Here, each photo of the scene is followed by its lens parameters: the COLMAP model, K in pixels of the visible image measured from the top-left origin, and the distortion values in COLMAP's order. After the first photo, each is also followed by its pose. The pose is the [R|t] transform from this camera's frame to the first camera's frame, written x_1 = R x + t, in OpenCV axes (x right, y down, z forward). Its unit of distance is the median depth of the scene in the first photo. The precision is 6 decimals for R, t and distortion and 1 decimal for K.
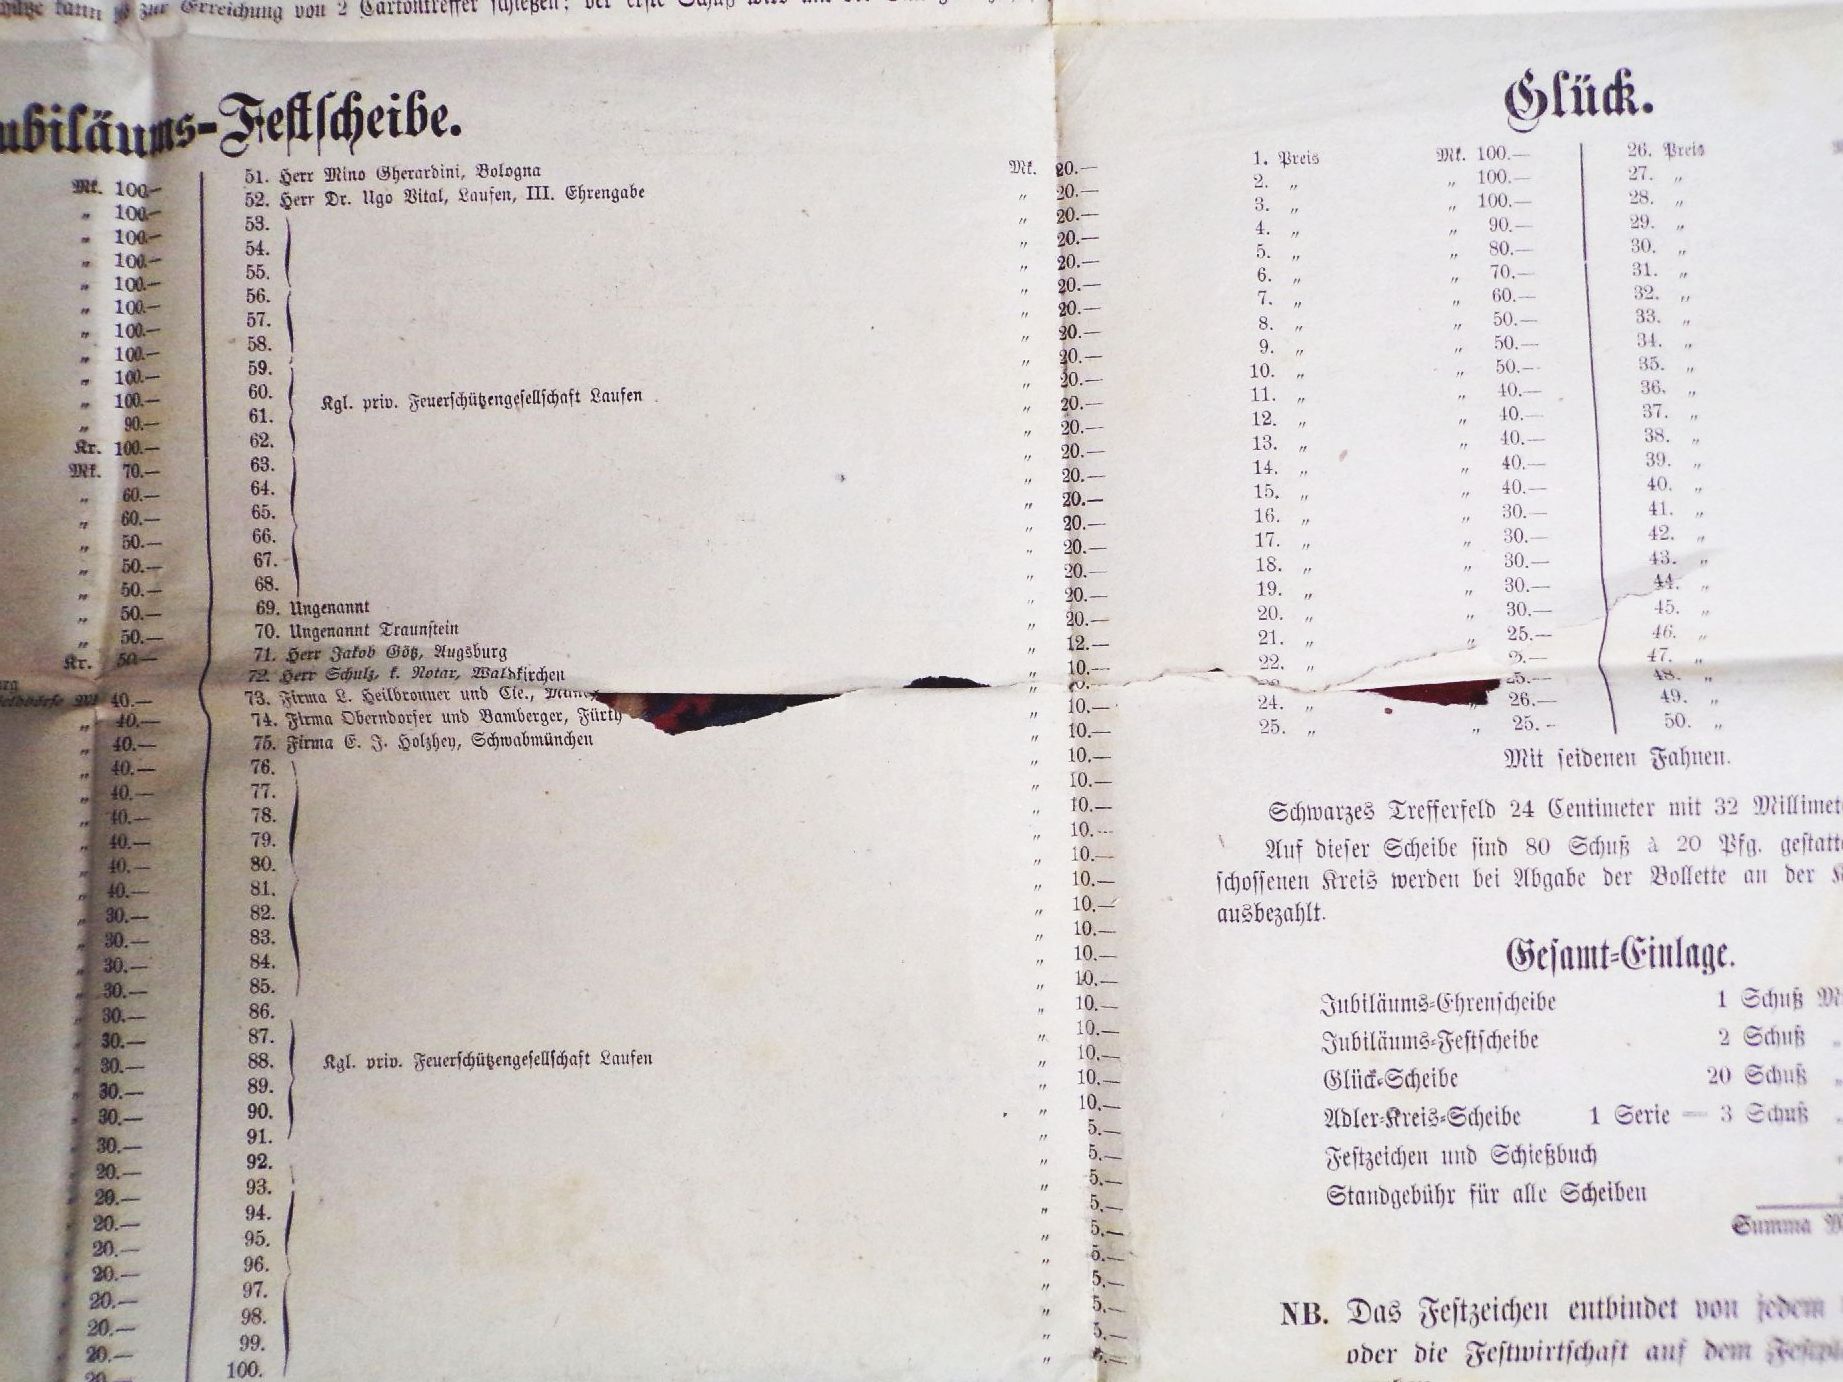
lens RADIAL K [[1277.8, 0, 934.3], [0, 1277.8, 693.6], [0, 0, 1]] dist [0.000678, 0.006704]
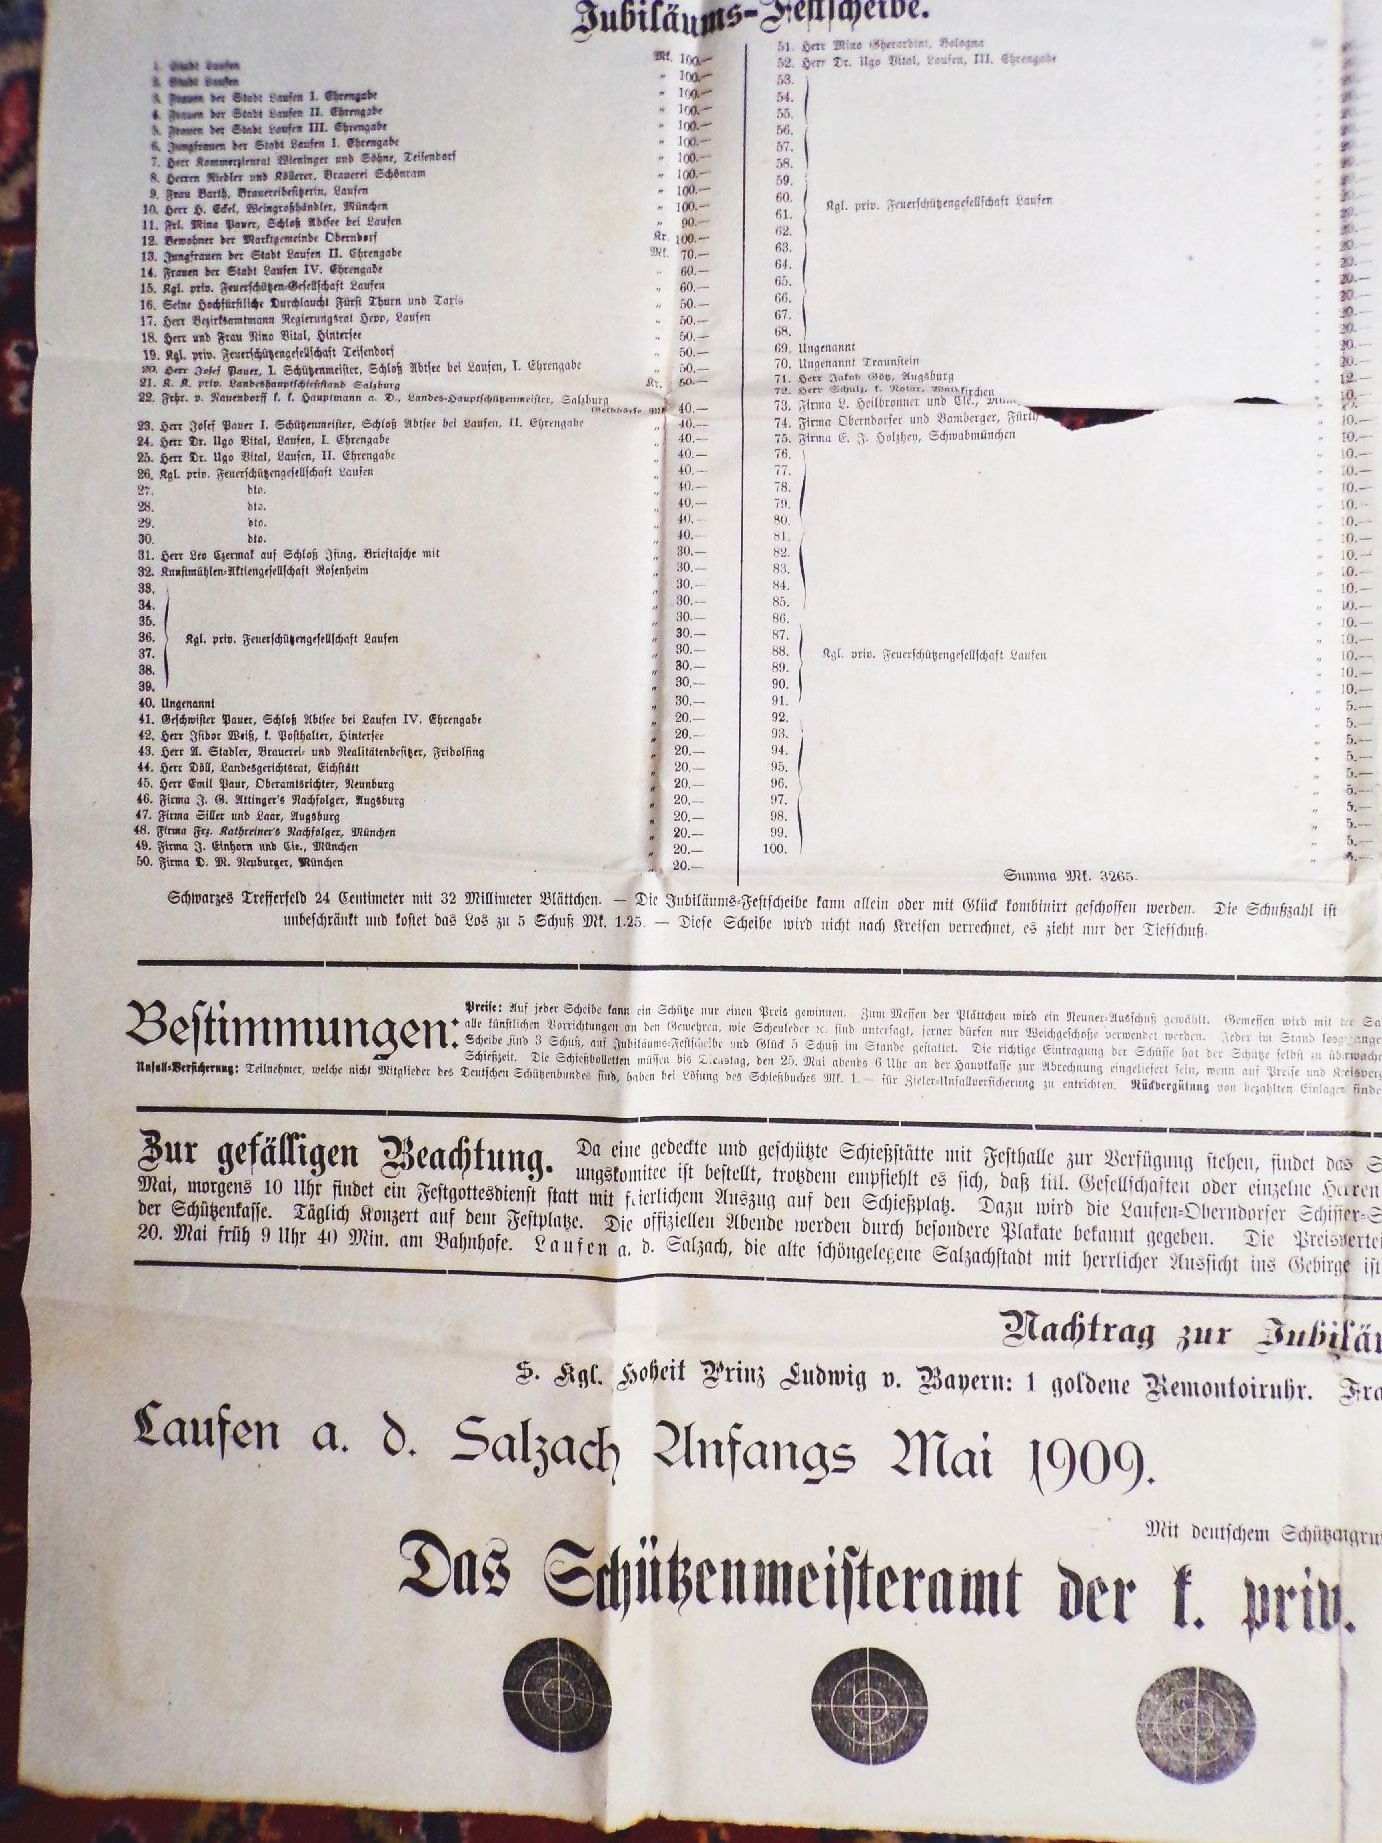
lens RADIAL K [[1277.8, 0, 691.2], [0, 1277.8, 903.4], [0, 0, 1]] dist [0.000678, 0.006704]
pose [[0.999296, 0.028132, -0.024813, -0.586164], [-0.027447, 0.999244, 0.027521, 0.543177], [0.025568, -0.026820, 0.999313, -0.491897]]
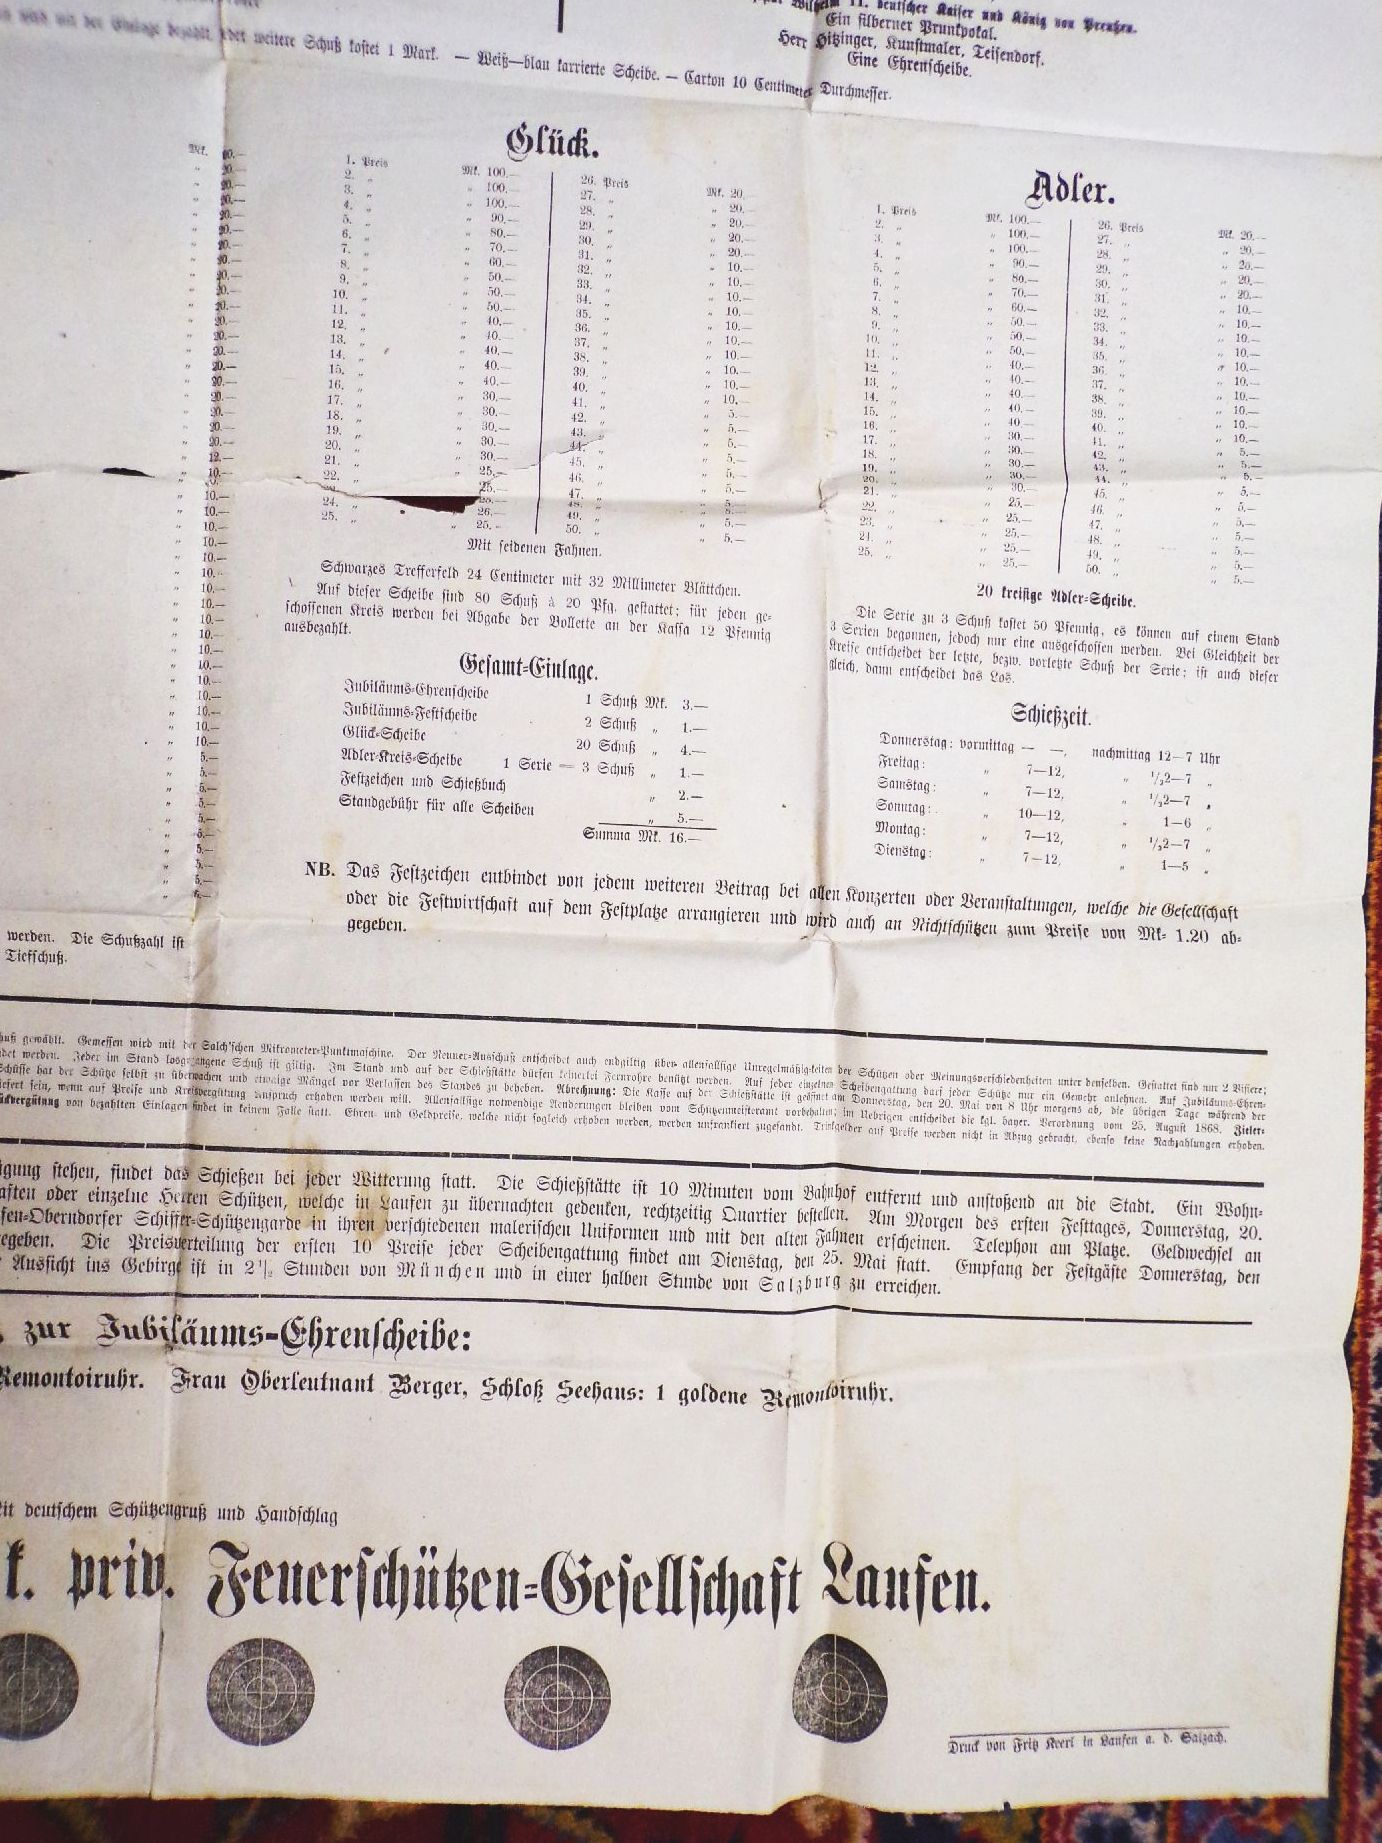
lens RADIAL K [[1277.8, 0, 690.7], [0, 1277.8, 927.1], [0, 0, 1]] dist [0.000678, 0.006704]
pose [[0.994774, 0.060042, 0.082578, 0.611169], [-0.062844, 0.997518, 0.031752, 0.460666], [-0.080467, -0.036775, 0.996079, -0.658483]]
